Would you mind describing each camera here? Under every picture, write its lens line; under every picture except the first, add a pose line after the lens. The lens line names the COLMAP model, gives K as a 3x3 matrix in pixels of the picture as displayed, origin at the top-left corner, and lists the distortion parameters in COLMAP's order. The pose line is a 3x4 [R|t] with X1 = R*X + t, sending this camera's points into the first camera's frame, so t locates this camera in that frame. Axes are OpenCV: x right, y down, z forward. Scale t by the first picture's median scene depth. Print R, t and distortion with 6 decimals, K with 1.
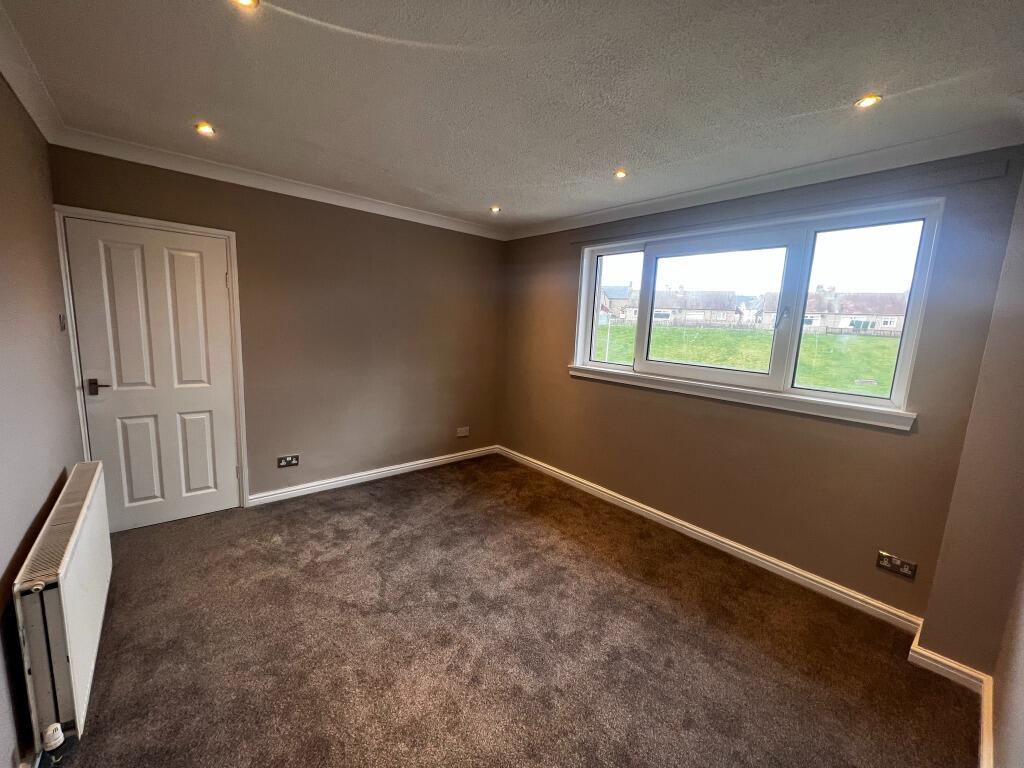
lens RADIAL K [[408.6, 0, 512.4], [0, 408.6, 389.5], [0, 0, 1]] dist [-0.003373, -0.001114]
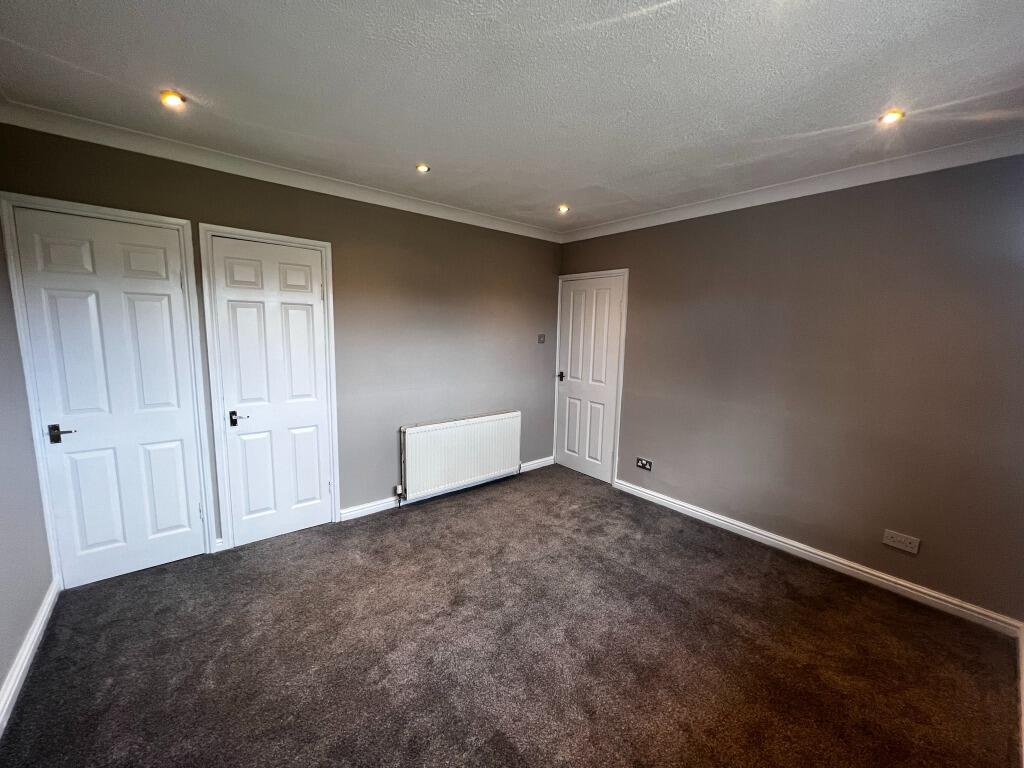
lens RADIAL K [[408.6, 0, 509.3], [0, 408.6, 388.6], [0, 0, 1]] dist [-0.003373, -0.001114]
pose [[-0.029251, 0.097499, -0.994806, 0.550412], [-0.182655, 0.977953, 0.101218, -0.070614], [0.982742, 0.184667, -0.010797, 0.626079]]
